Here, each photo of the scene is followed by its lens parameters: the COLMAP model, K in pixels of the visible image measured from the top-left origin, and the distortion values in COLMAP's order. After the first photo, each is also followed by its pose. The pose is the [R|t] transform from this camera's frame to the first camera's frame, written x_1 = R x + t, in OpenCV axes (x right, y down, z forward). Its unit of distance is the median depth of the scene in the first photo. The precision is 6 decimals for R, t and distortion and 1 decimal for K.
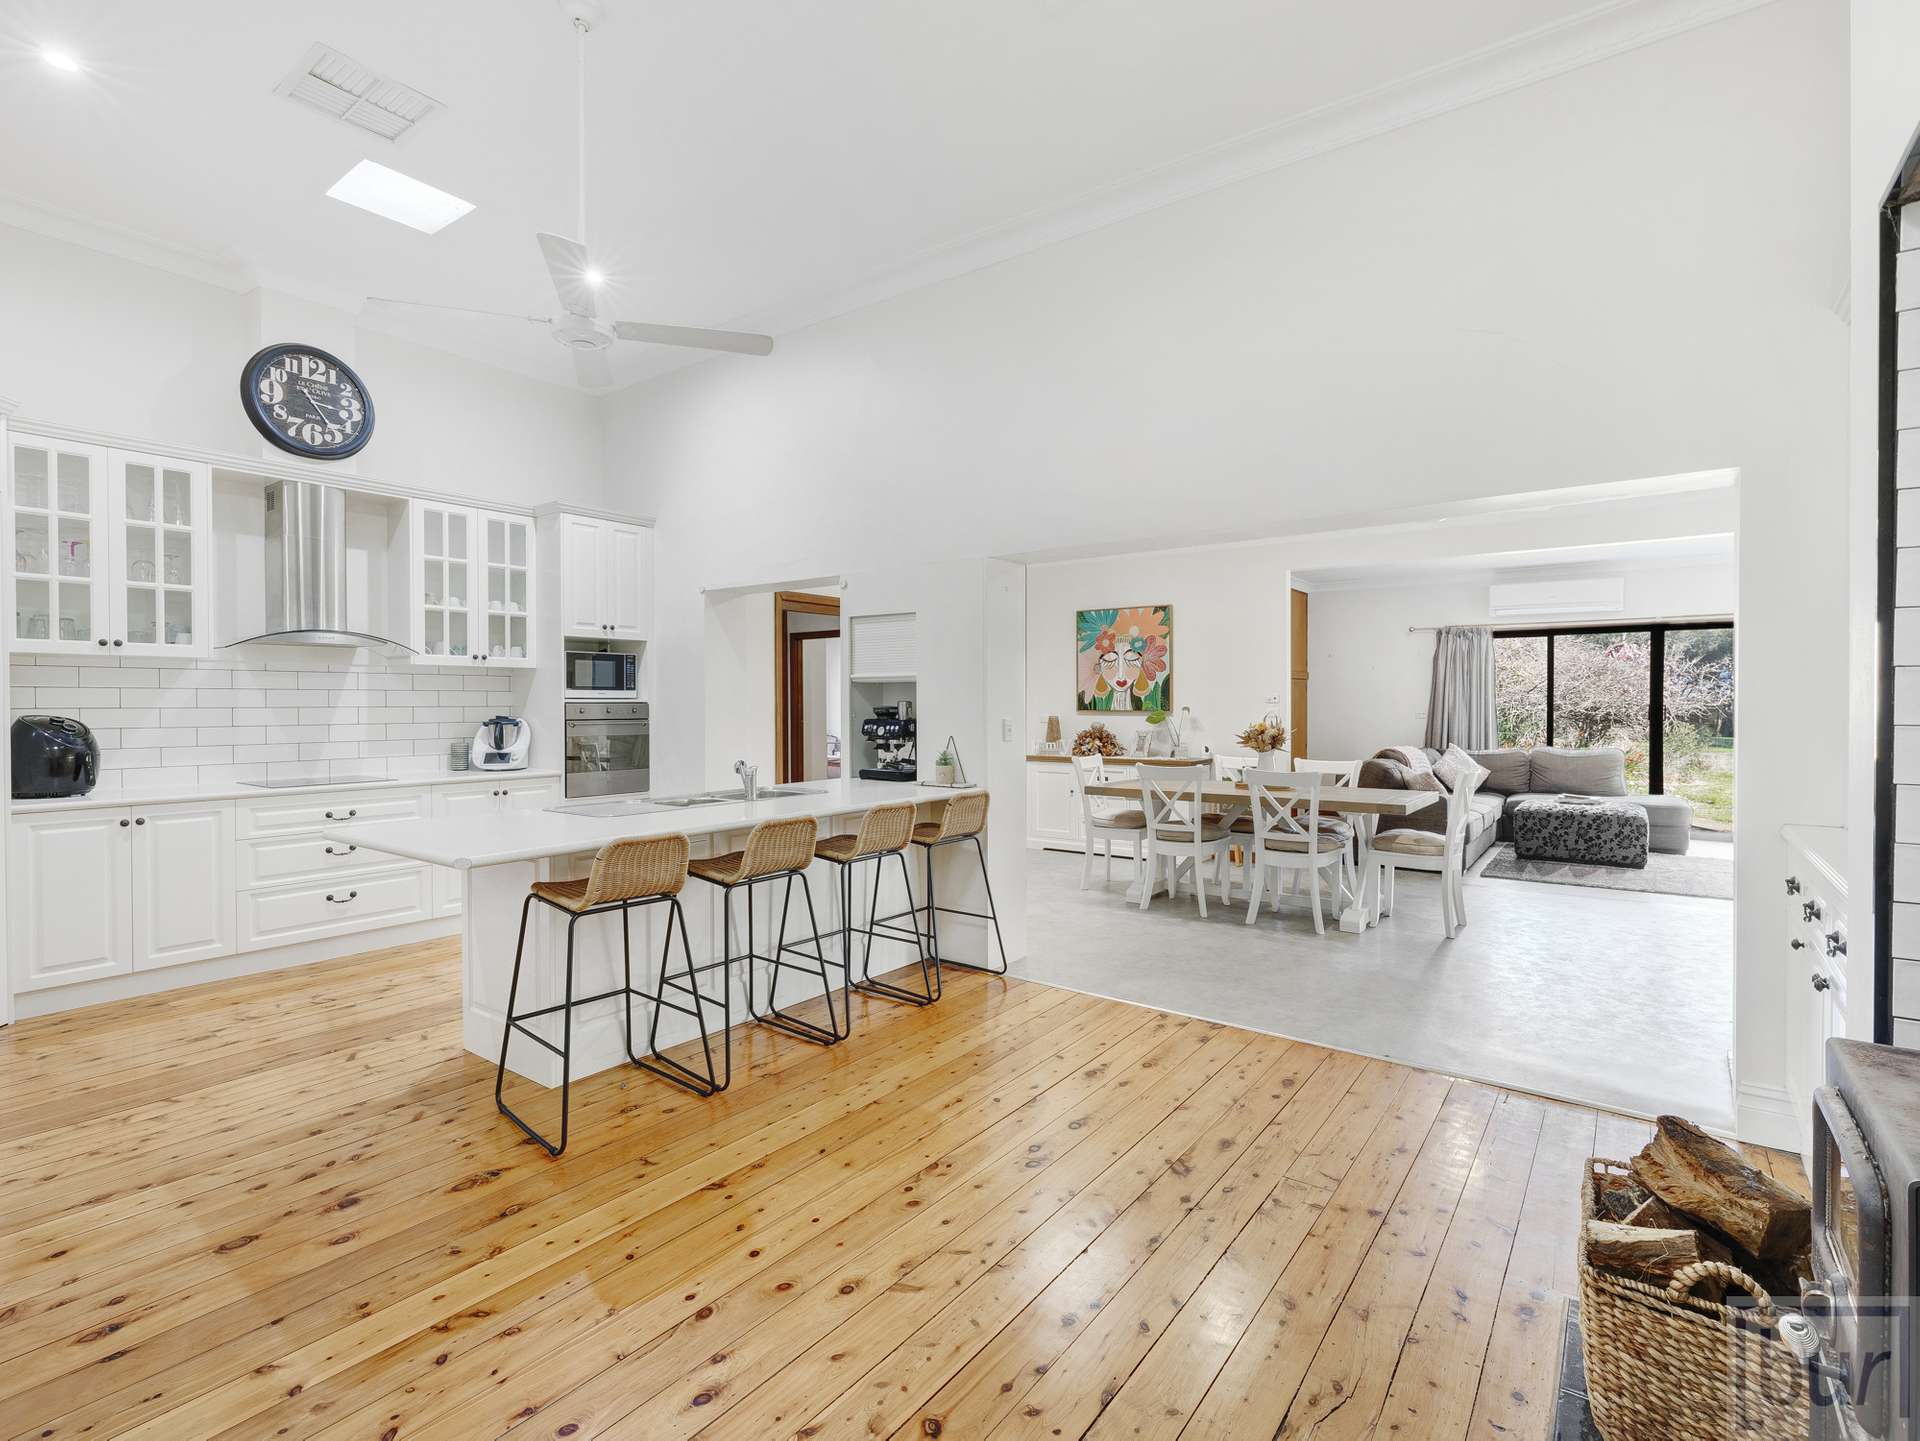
lens RADIAL K [[929.7, 0, 958.9], [0, 929.7, 710.9], [0, 0, 1]] dist [0.002116, 0.000410]
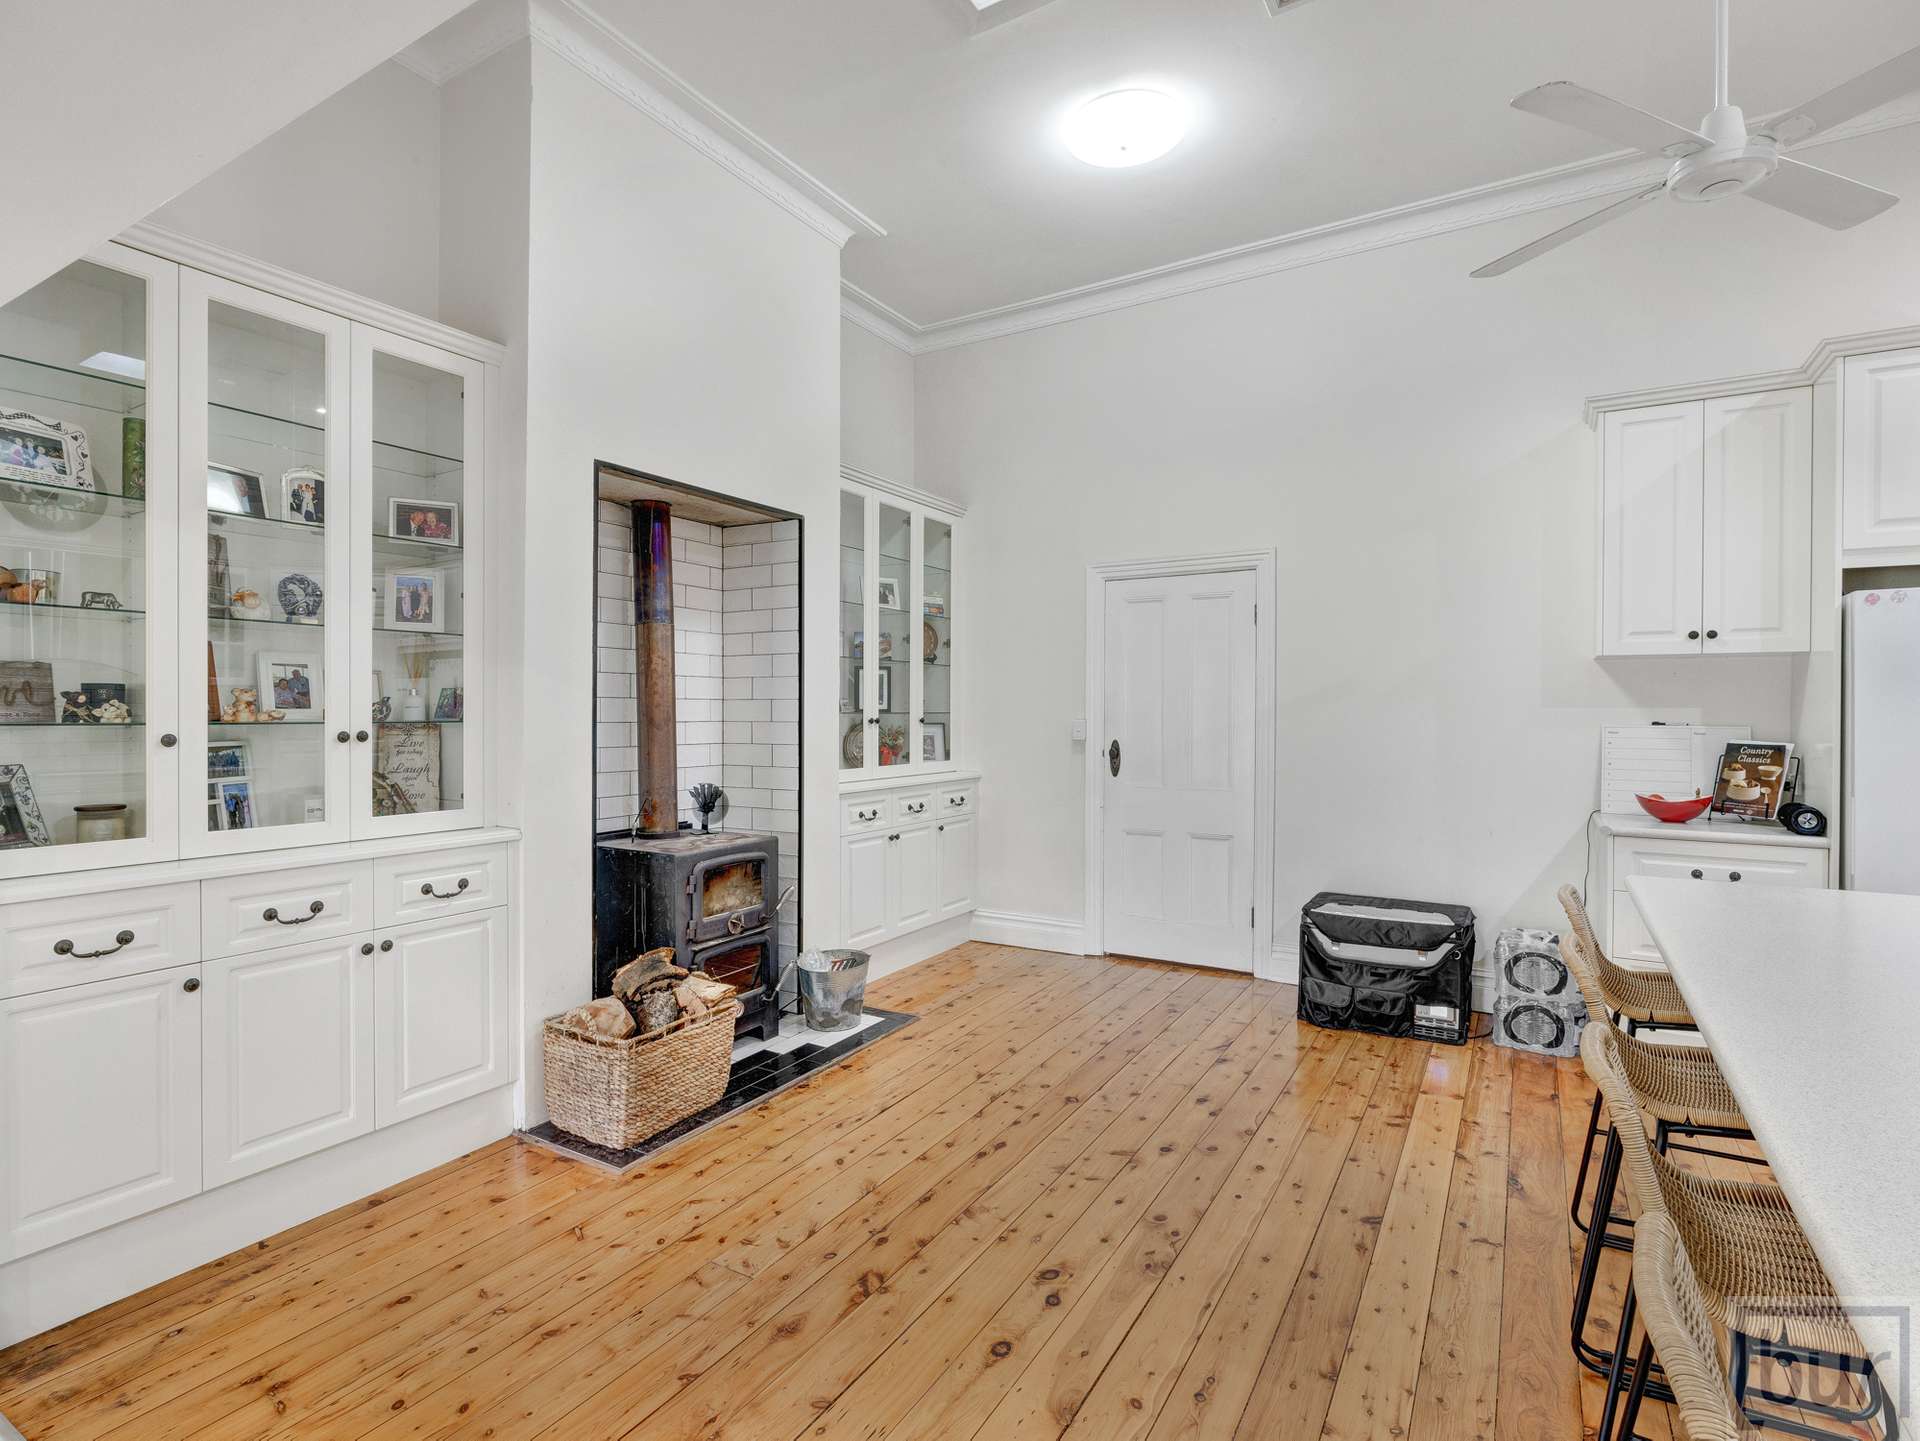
lens RADIAL K [[961.4, 0, 951.7], [0, 961.4, 713.8], [0, 0, 1]] dist [-0.004022, -0.000834]
pose [[-0.995799, -0.002233, -0.091536, 0.136183], [-0.003701, 0.999867, 0.015879, -0.011688], [0.091489, 0.016151, -0.995675, 1.014690]]
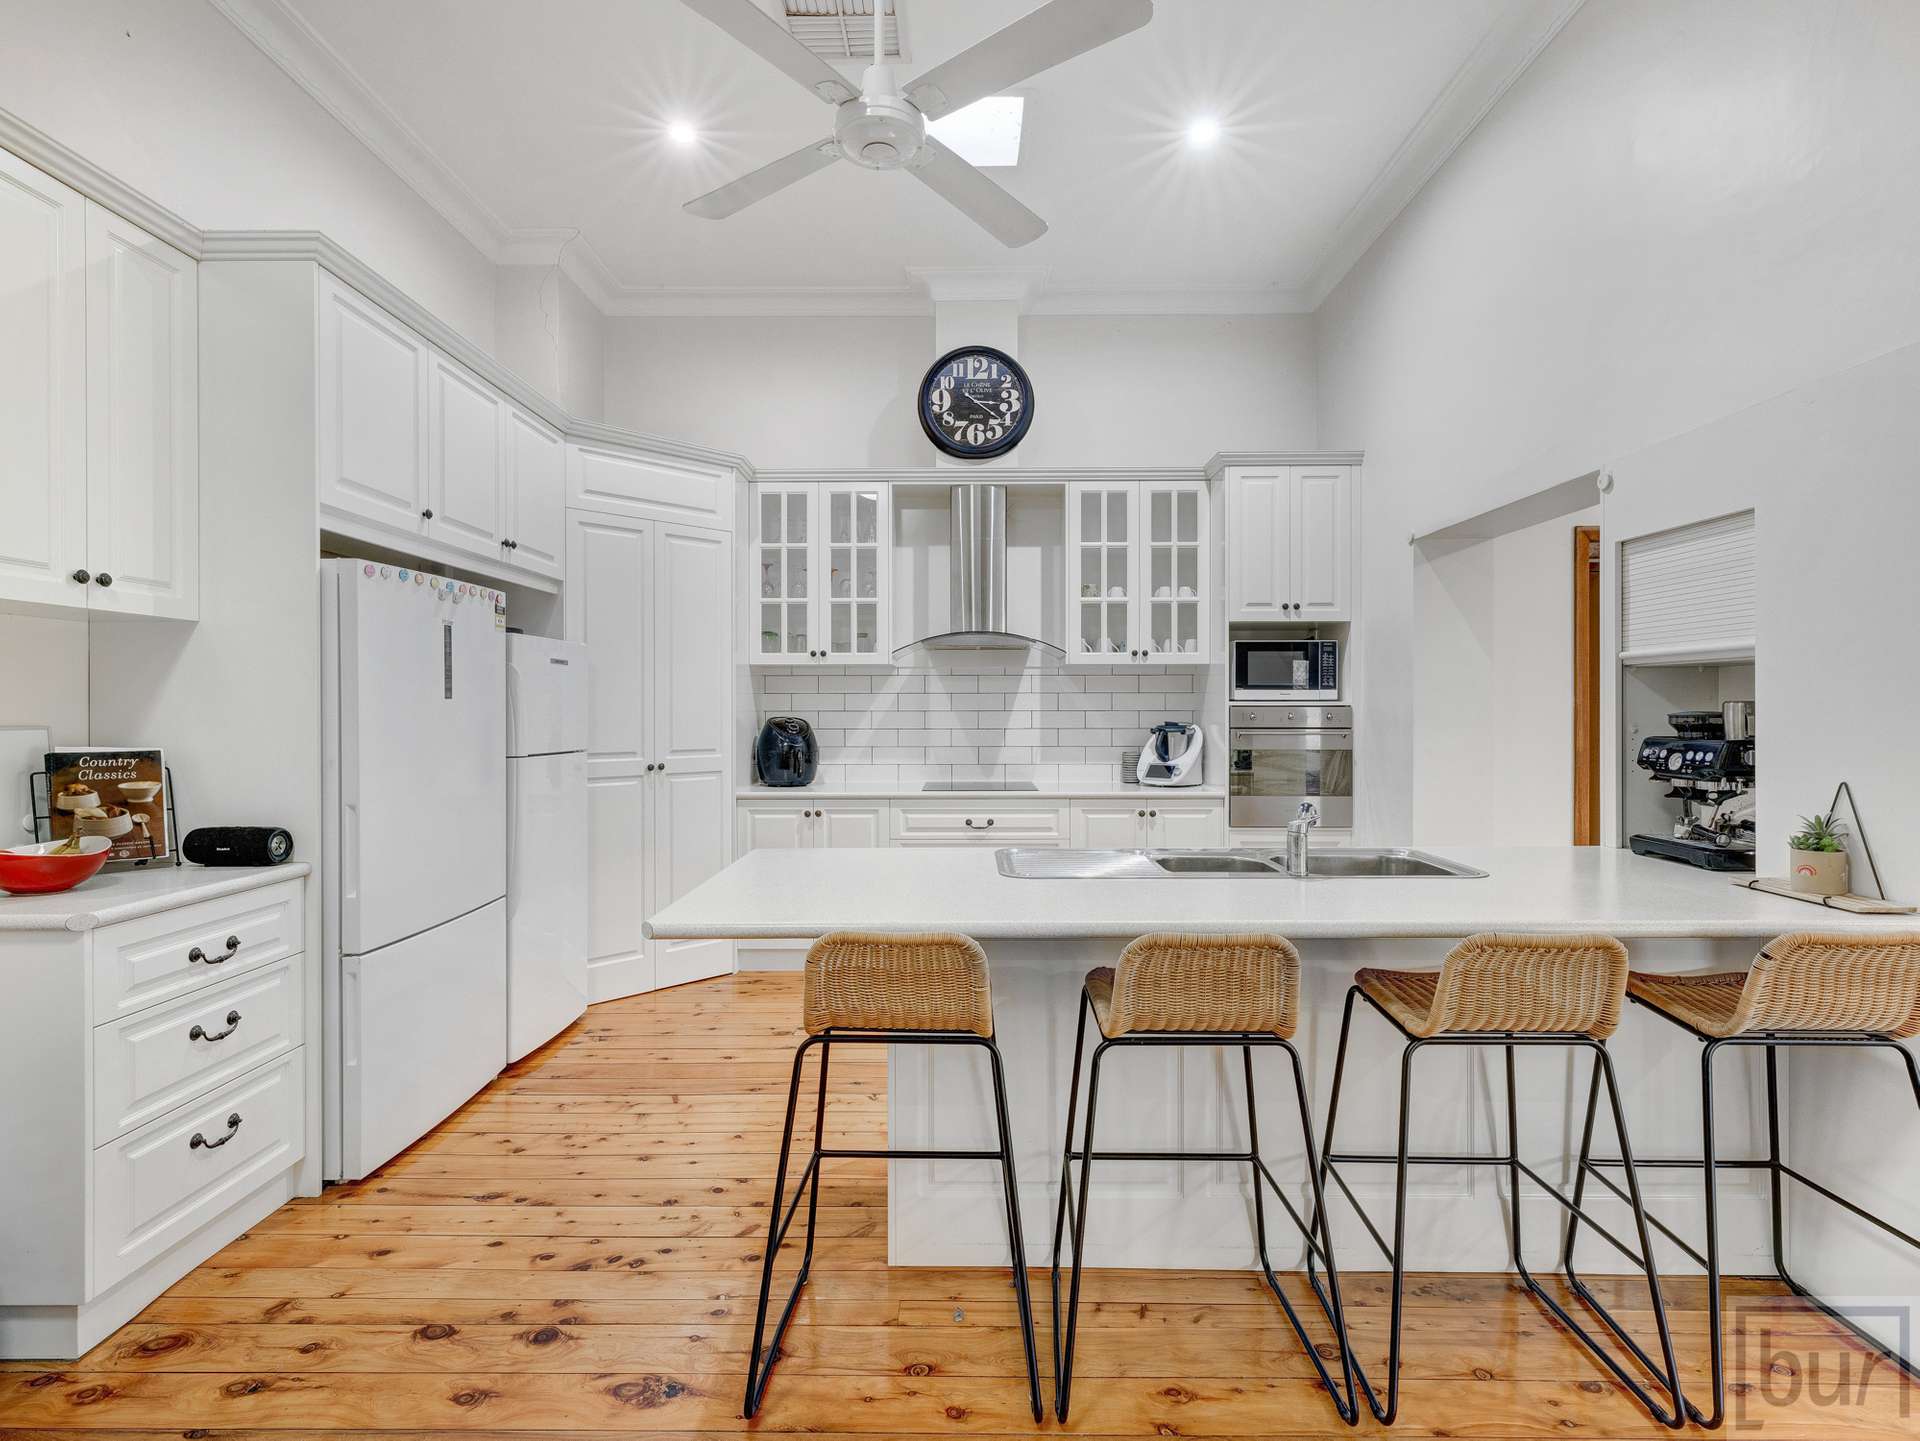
lens RADIAL K [[929.7, 0, 955.2], [0, 929.7, 713.9], [0, 0, 1]] dist [0.002116, 0.000410]
pose [[0.587123, 0.004943, -0.809483, 0.093752], [-0.006880, 0.999976, 0.001116, -0.001830], [0.809469, 0.004914, 0.587142, 0.408933]]
